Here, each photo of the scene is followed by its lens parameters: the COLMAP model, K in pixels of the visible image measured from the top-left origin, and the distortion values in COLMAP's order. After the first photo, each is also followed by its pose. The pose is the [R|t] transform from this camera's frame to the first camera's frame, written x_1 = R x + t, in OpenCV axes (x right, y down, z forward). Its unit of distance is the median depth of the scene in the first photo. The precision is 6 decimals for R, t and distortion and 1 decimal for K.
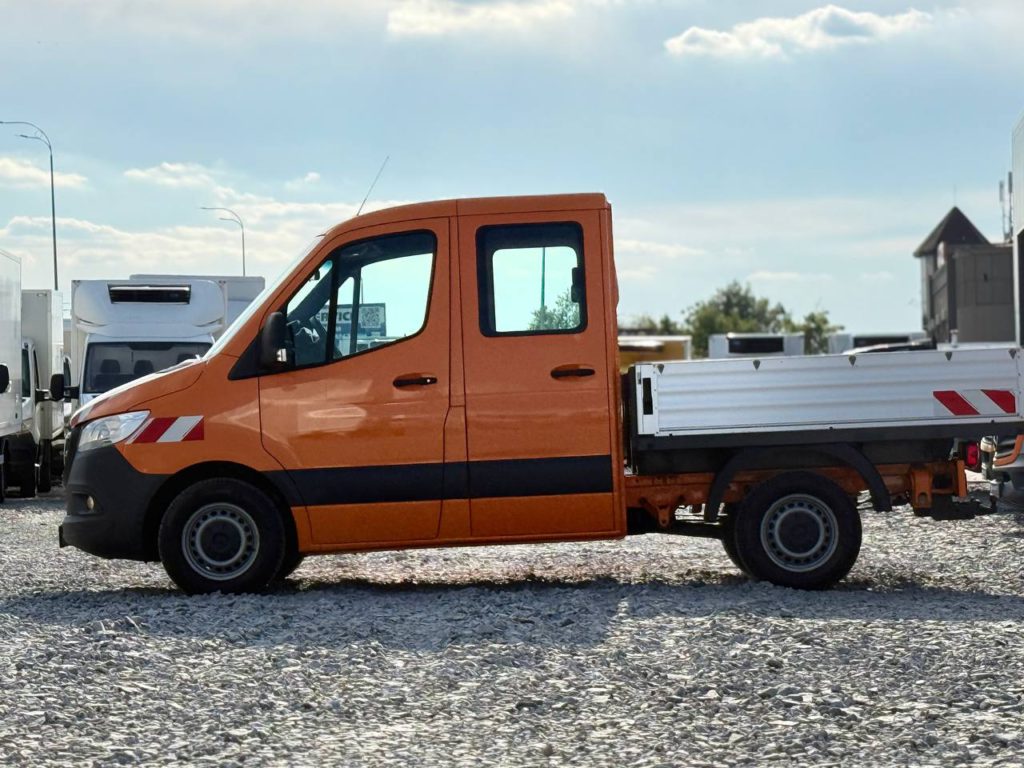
lens RADIAL K [[2735.4, 0, 511.7], [0, 2735.4, 383.3], [0, 0, 1]] dist [0.147156, 0.149806]
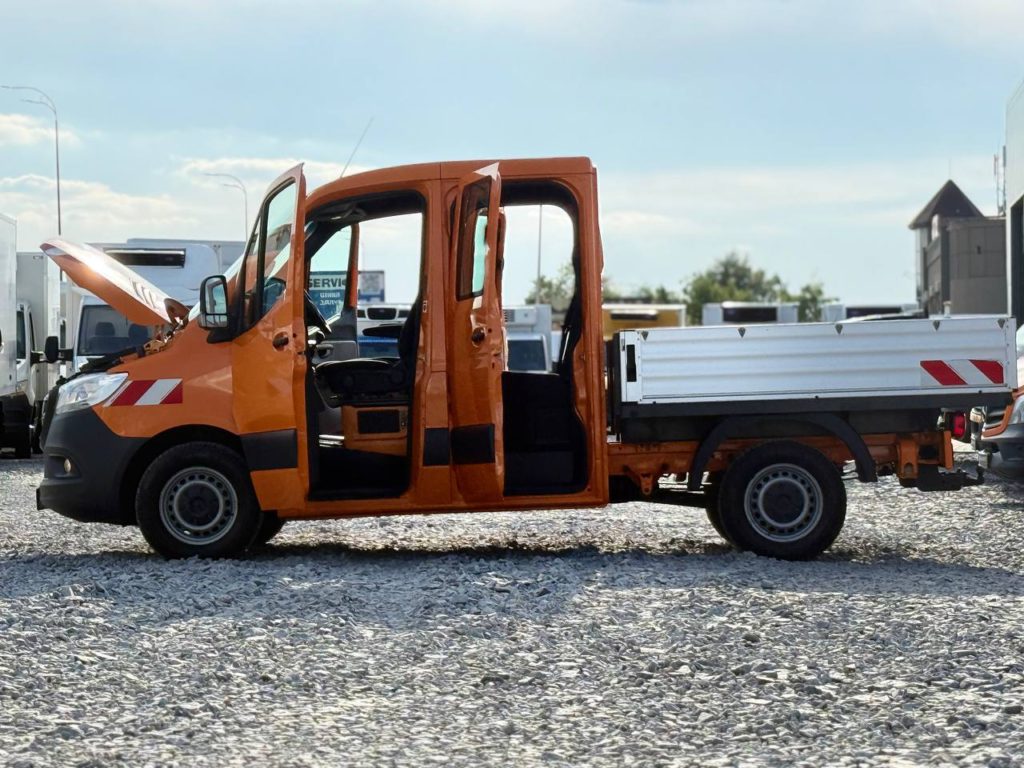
lens RADIAL K [[2596.2, 0, 524.4], [0, 2596.2, 384.1], [0, 0, 1]] dist [0.141100, 0.037142]
pose [[0.999948, 0.009489, -0.003659, 0.014555], [-0.009445, 0.999883, 0.012040, 0.001392], [0.003773, -0.012005, 0.999921, 0.062368]]
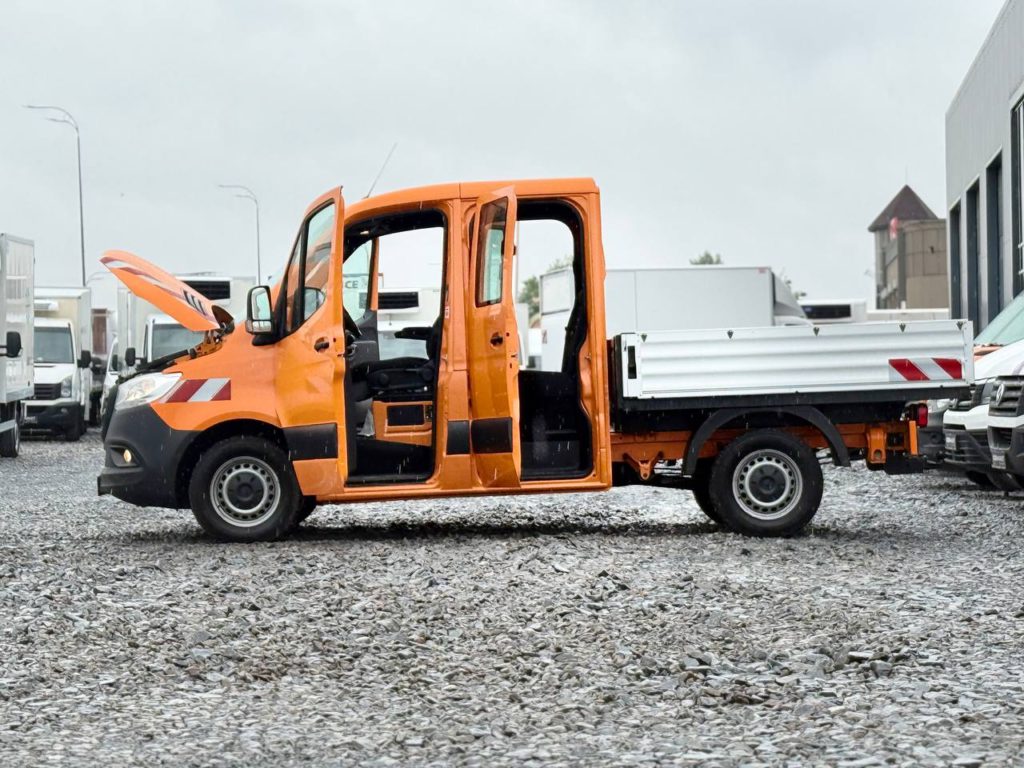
lens RADIAL K [[2735.4, 0, 511.7], [0, 2735.4, 383.3], [0, 0, 1]] dist [0.147156, 0.149806]
pose [[0.999781, 0.004400, 0.020452, -0.021753], [-0.004720, 0.999867, 0.015598, -0.003780], [-0.020381, -0.015692, 0.999669, -0.108989]]
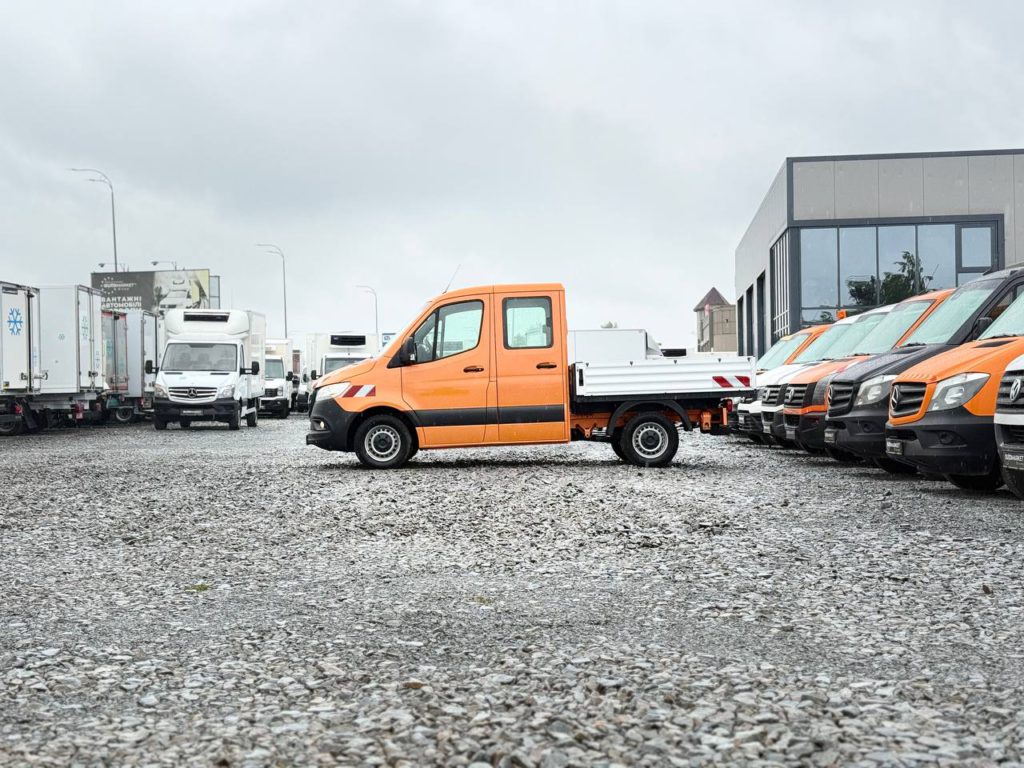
lens RADIAL K [[1461.0, 0, 507.4], [0, 1461.0, 381.1], [0, 0, 1]] dist [0.176044, -0.150808]
pose [[0.999449, 0.007625, 0.032292, -0.046141], [-0.007877, 0.999939, 0.007689, -0.000649], [-0.032231, -0.007939, 0.999449, -0.156163]]
